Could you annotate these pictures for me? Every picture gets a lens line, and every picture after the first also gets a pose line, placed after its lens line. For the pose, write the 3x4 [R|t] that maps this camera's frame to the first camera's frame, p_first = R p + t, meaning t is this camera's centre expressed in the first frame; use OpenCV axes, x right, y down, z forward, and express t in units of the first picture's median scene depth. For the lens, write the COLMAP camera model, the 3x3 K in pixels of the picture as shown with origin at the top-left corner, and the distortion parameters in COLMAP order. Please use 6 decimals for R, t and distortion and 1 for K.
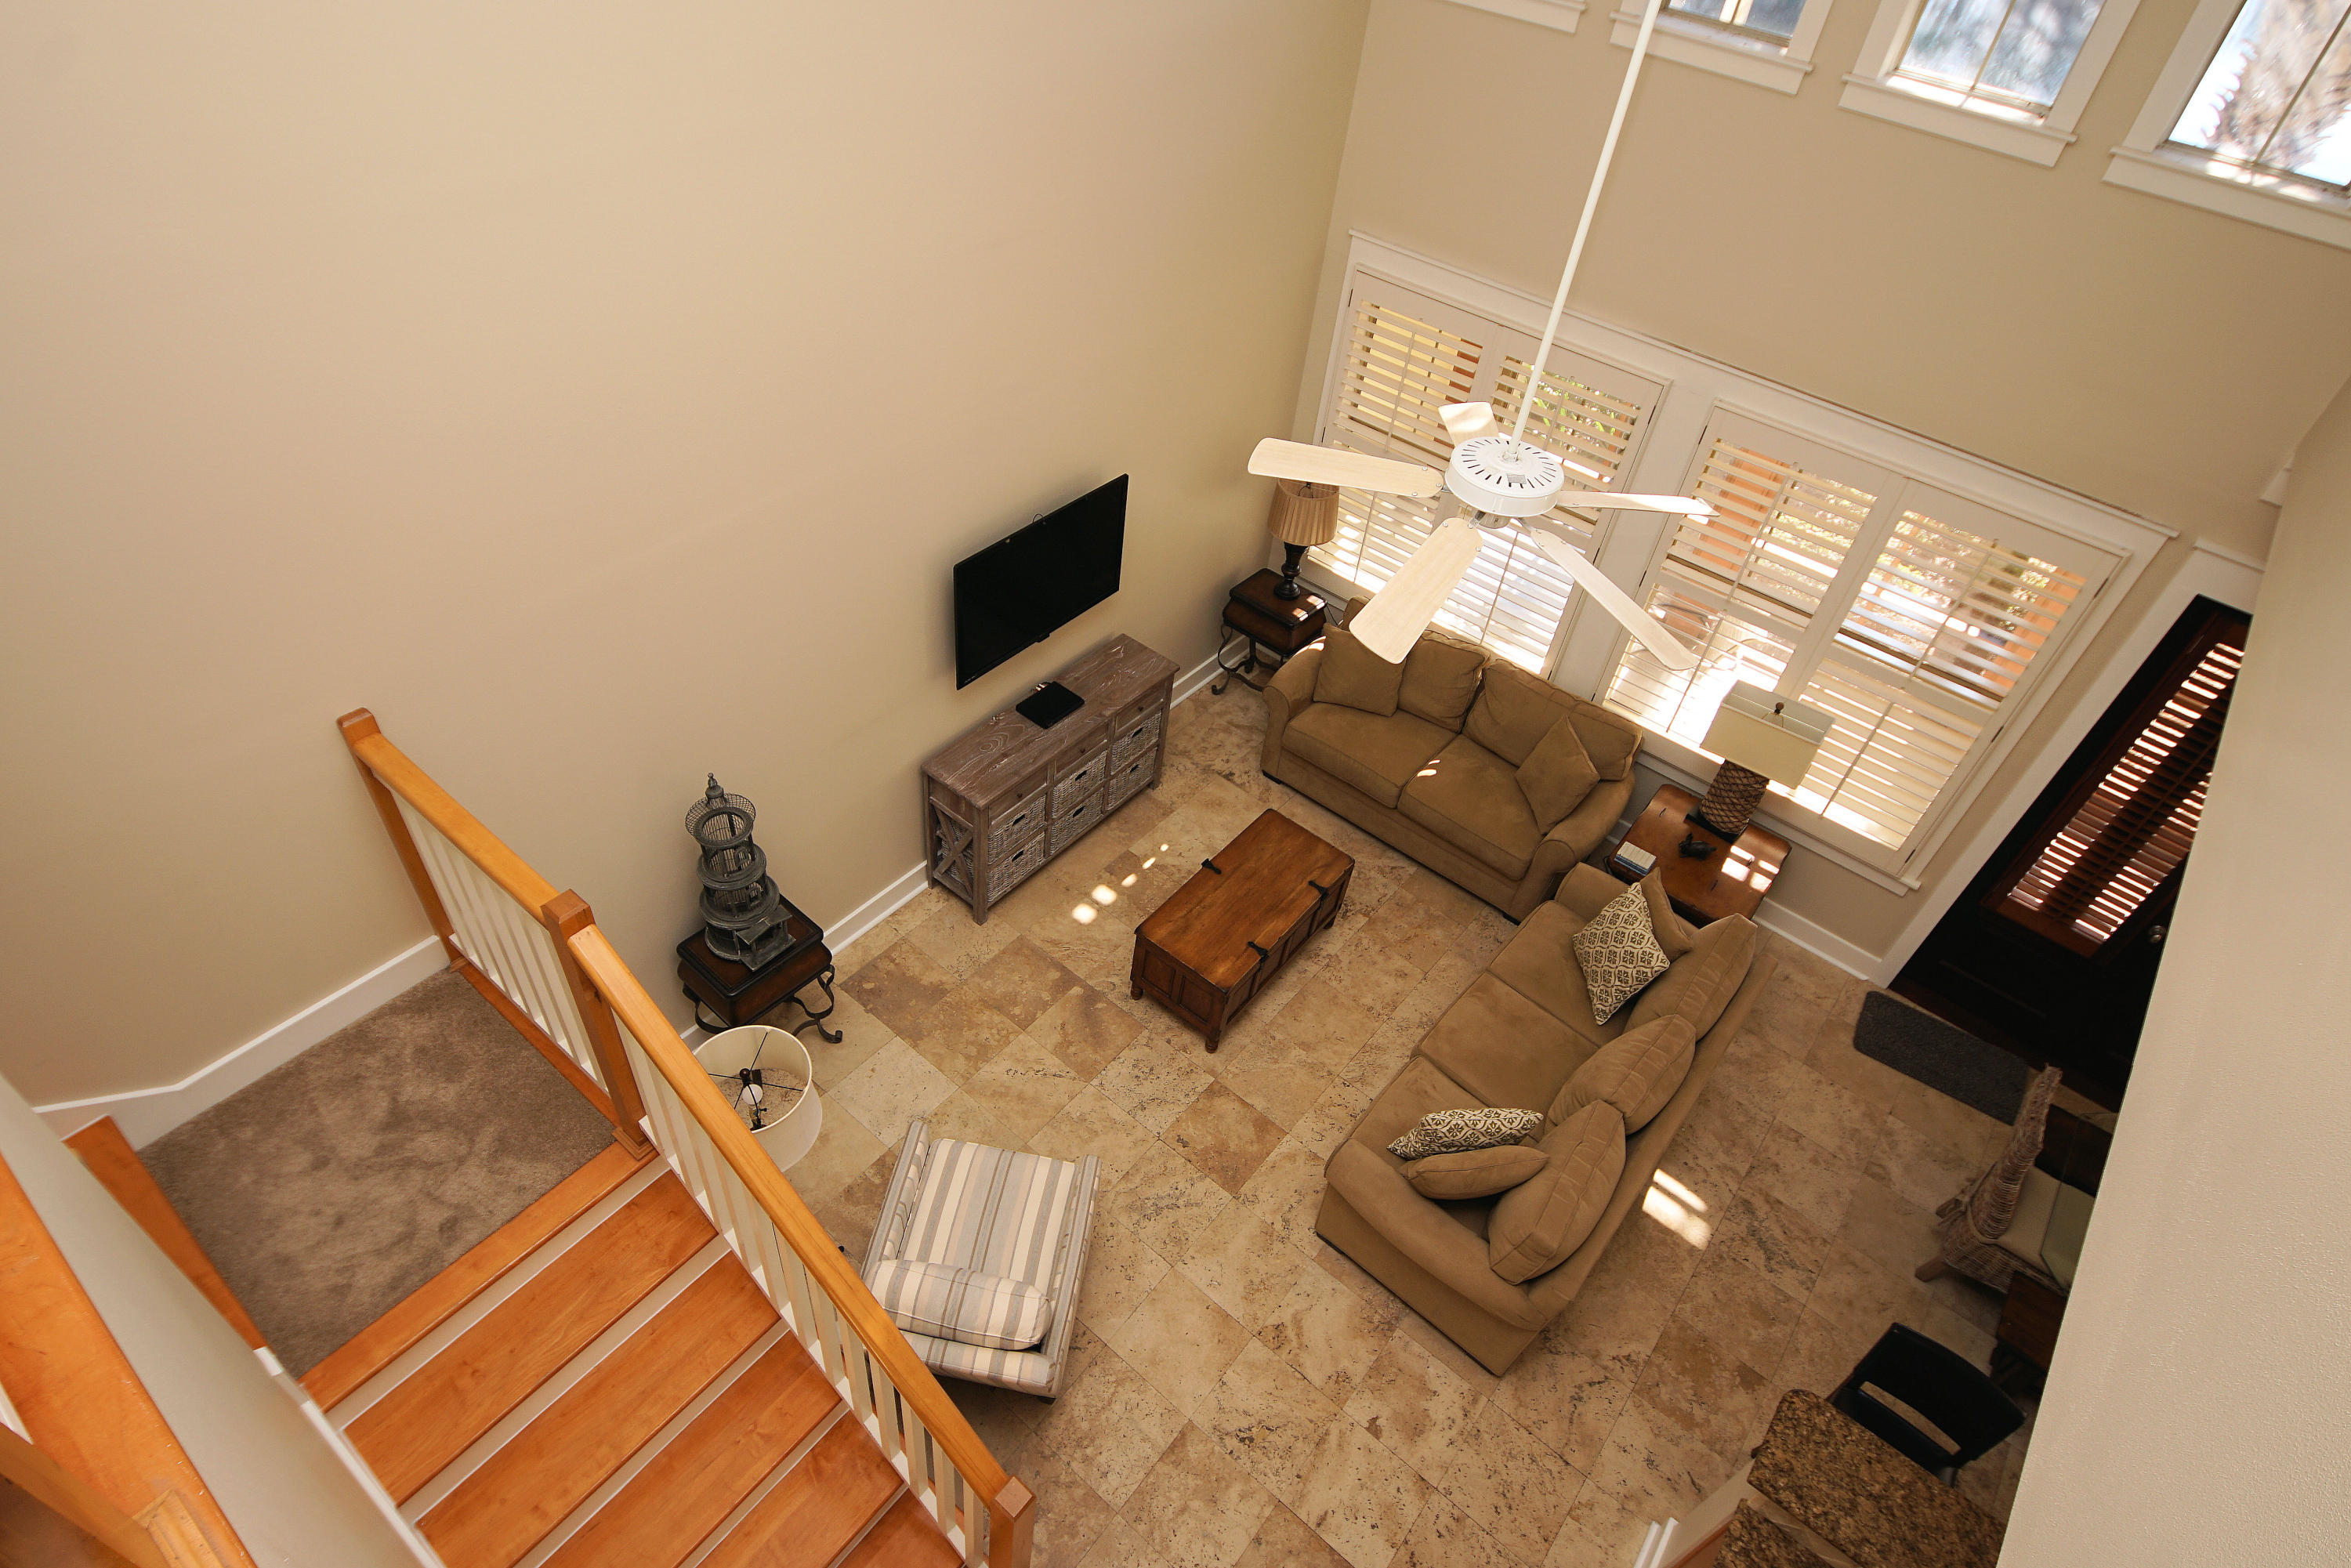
lens RADIAL K [[1260.0, 0, 1156.2], [0, 1260.0, 777.3], [0, 0, 1]] dist [0.041211, -0.039648]
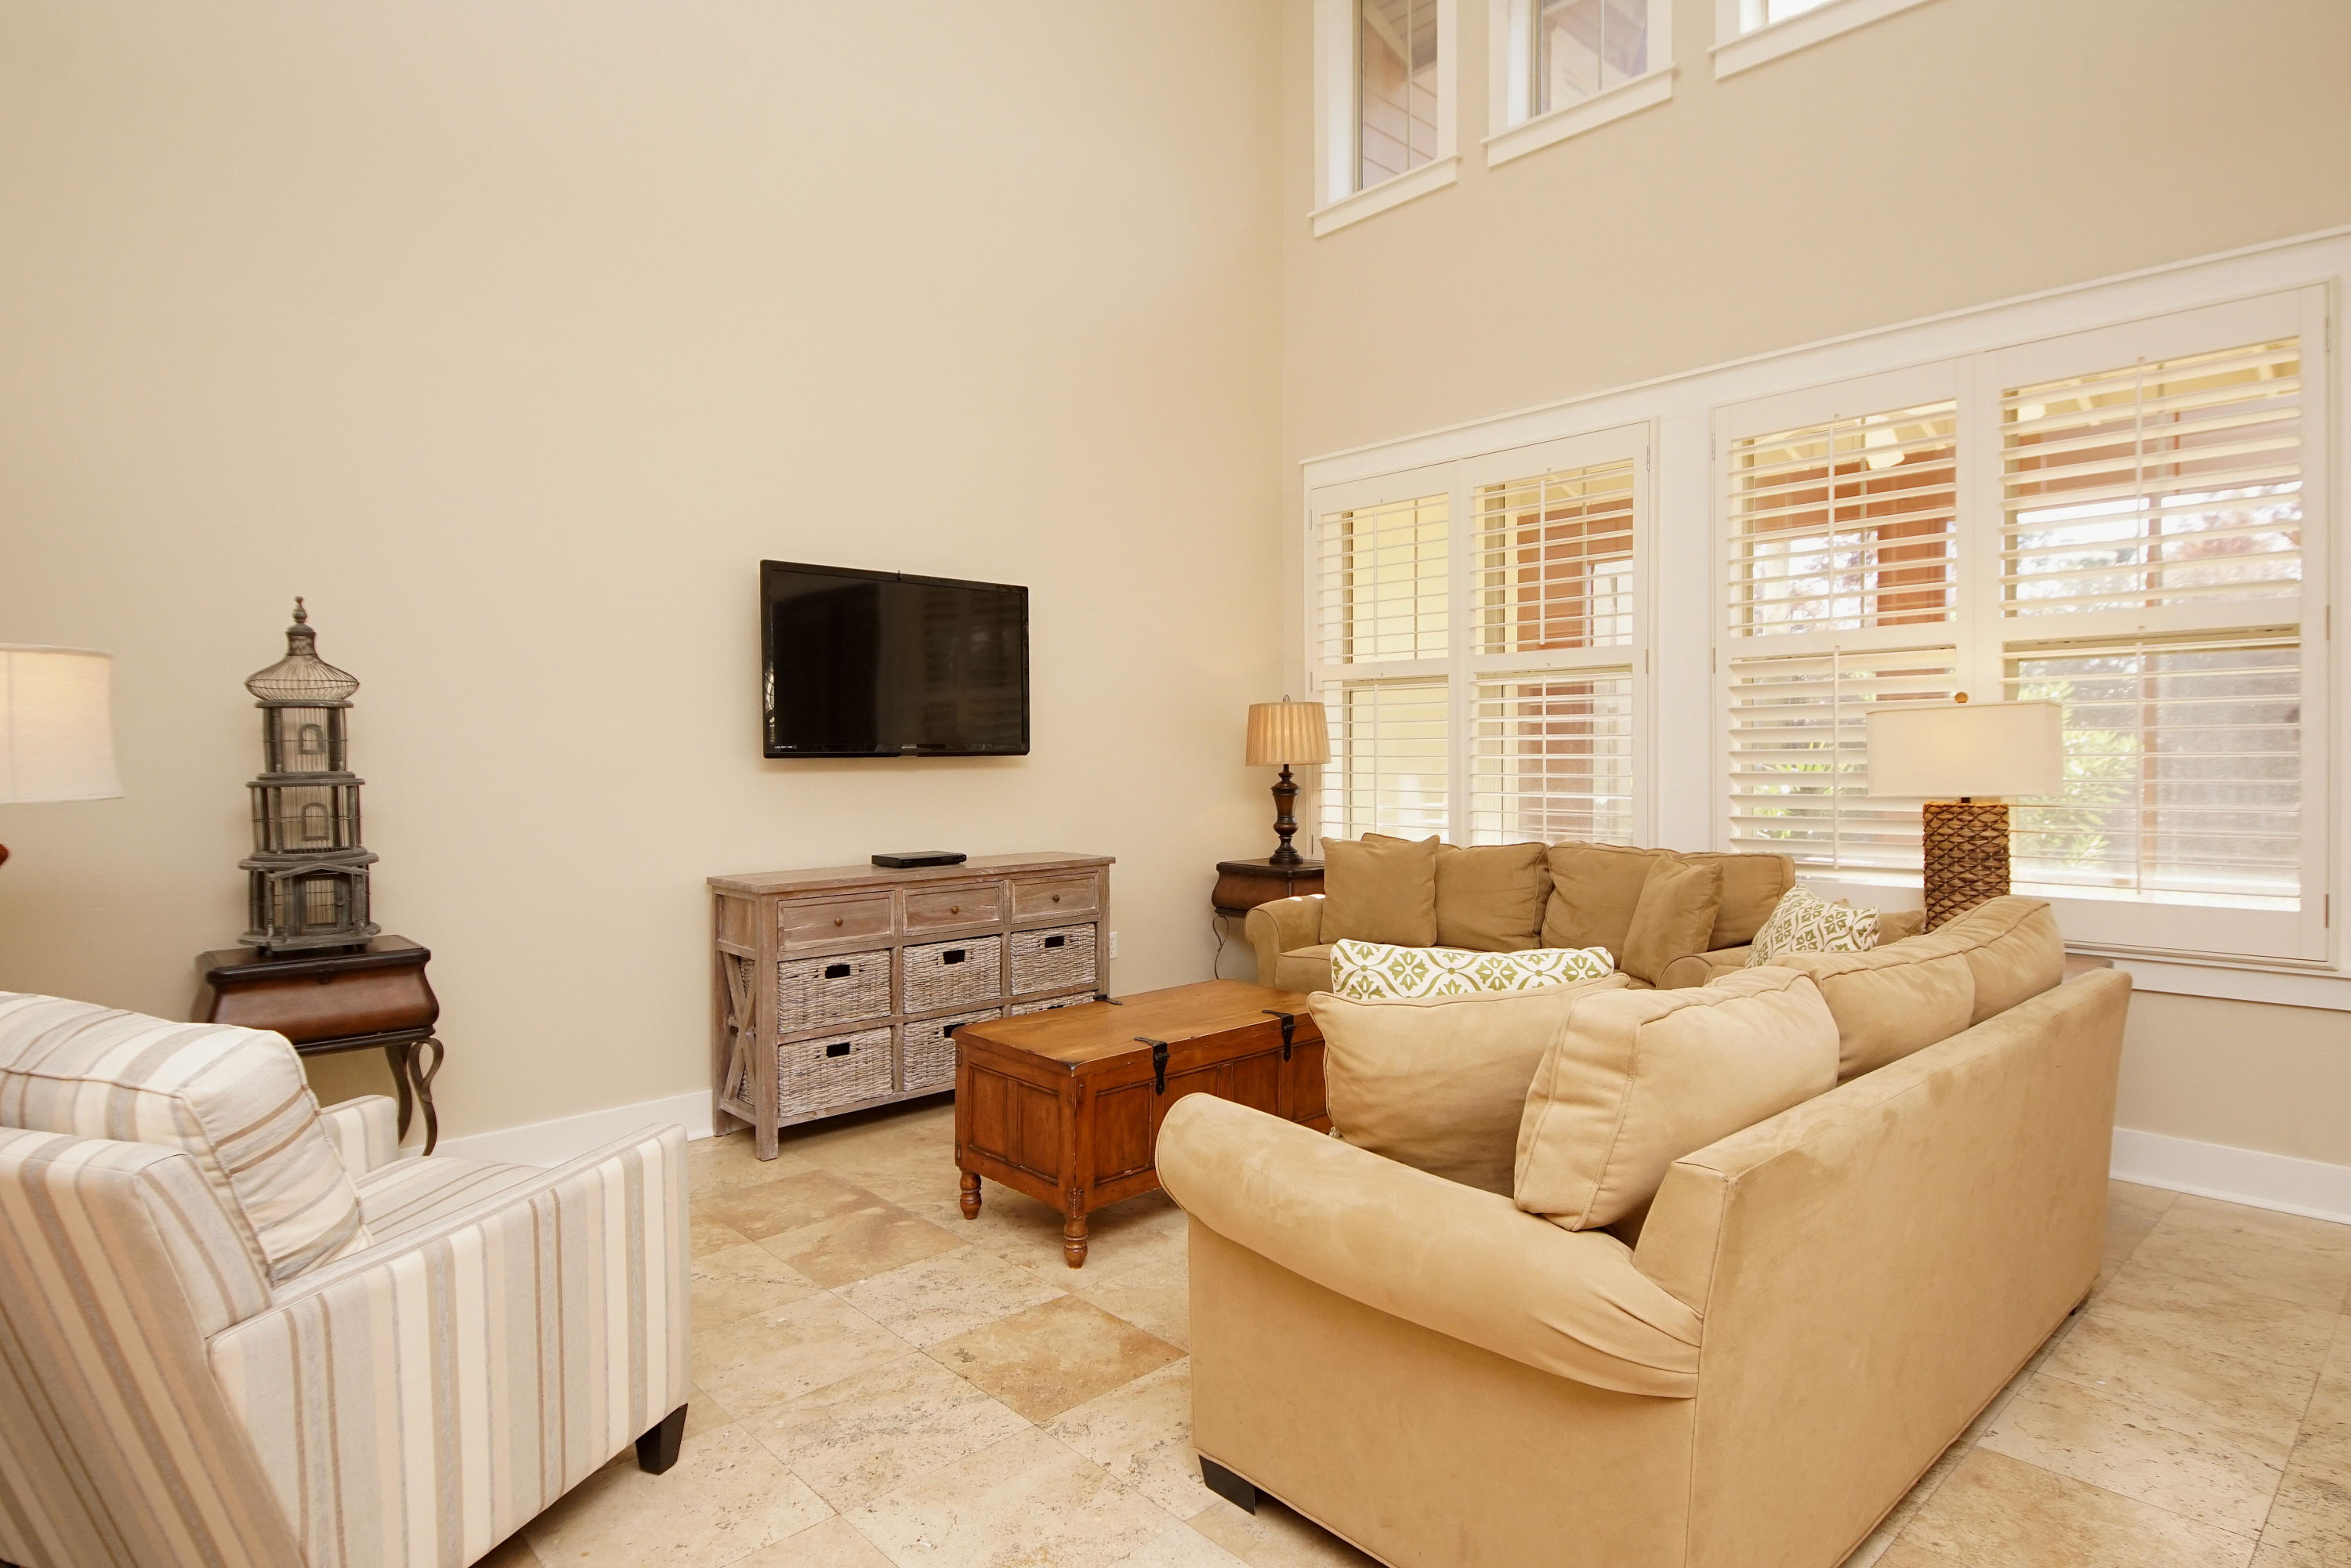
lens RADIAL K [[1260.0, 0, 1156.2], [0, 1260.0, 777.3], [0, 0, 1]] dist [0.041211, -0.039648]
pose [[0.985152, -0.092215, -0.144815, 0.176523], [-0.030493, 0.736109, -0.676176, 0.433729], [0.168954, 0.670552, 0.722368, 0.491753]]
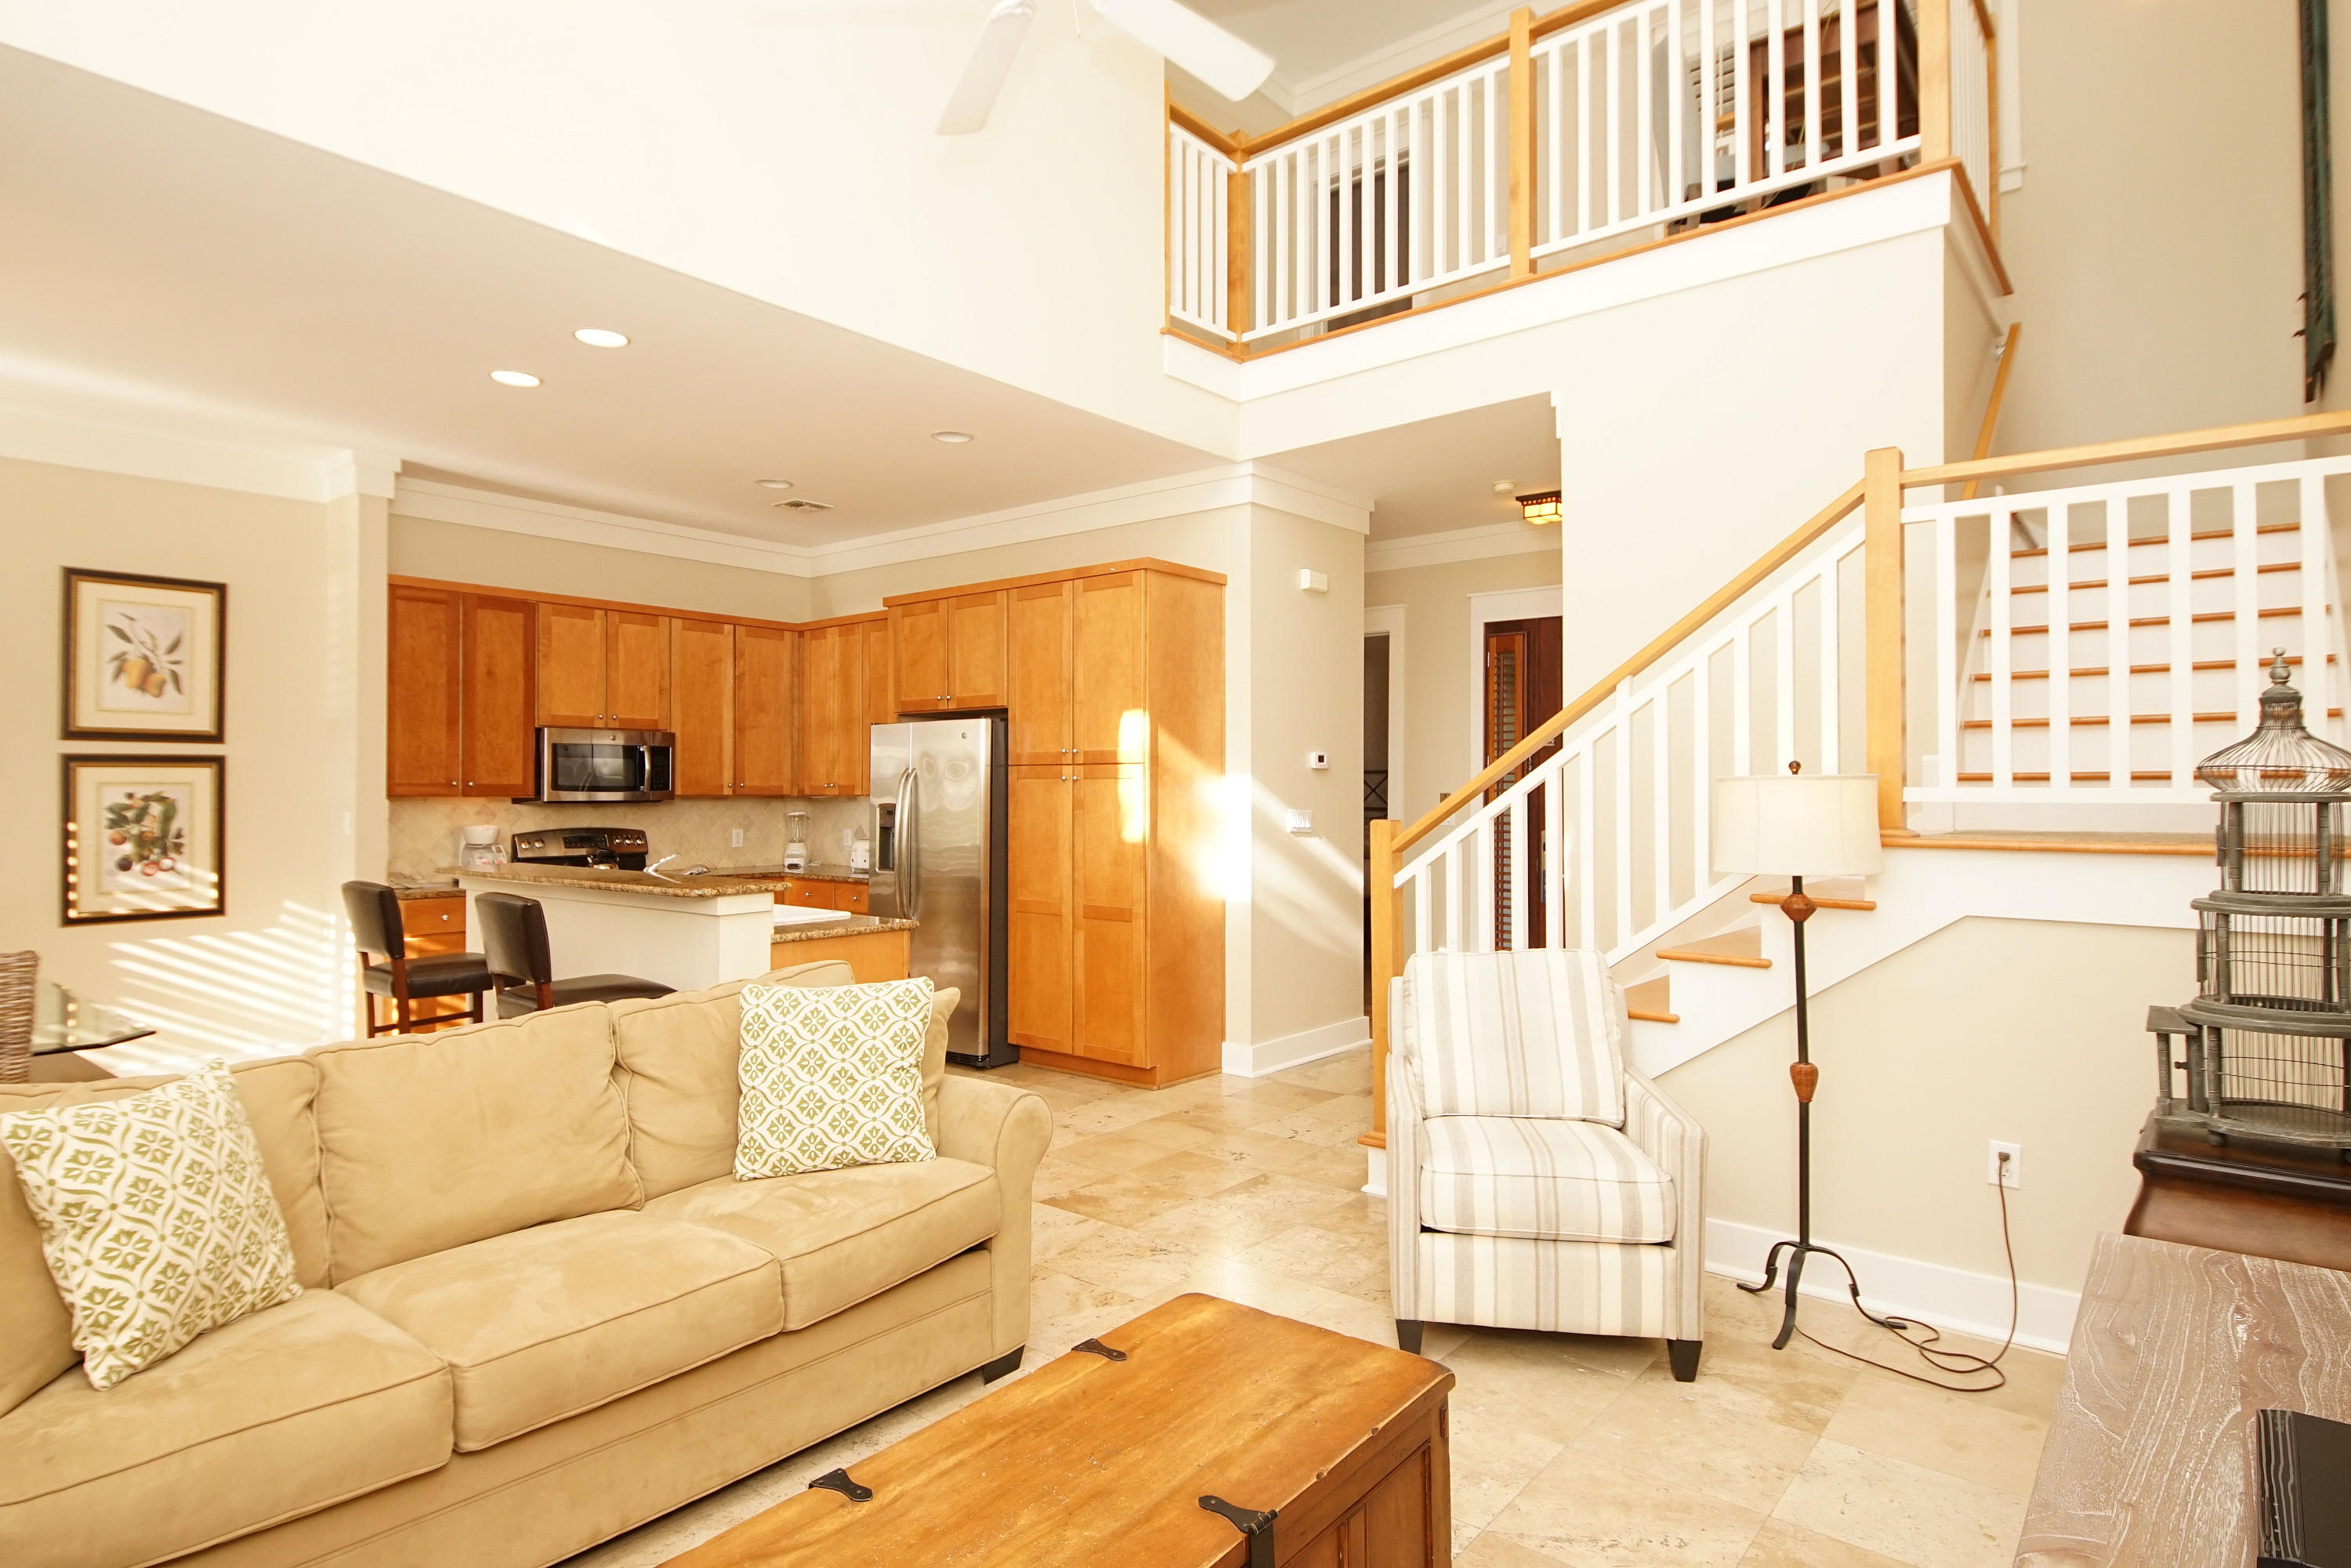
lens RADIAL K [[1260.0, 0, 1156.2], [0, 1260.0, 777.3], [0, 0, 1]] dist [0.041211, -0.039648]
pose [[-0.995765, -0.091092, 0.012420, 0.075982], [-0.058124, 0.728455, 0.682623, -0.226137], [-0.071229, 0.679011, -0.730665, 1.135872]]
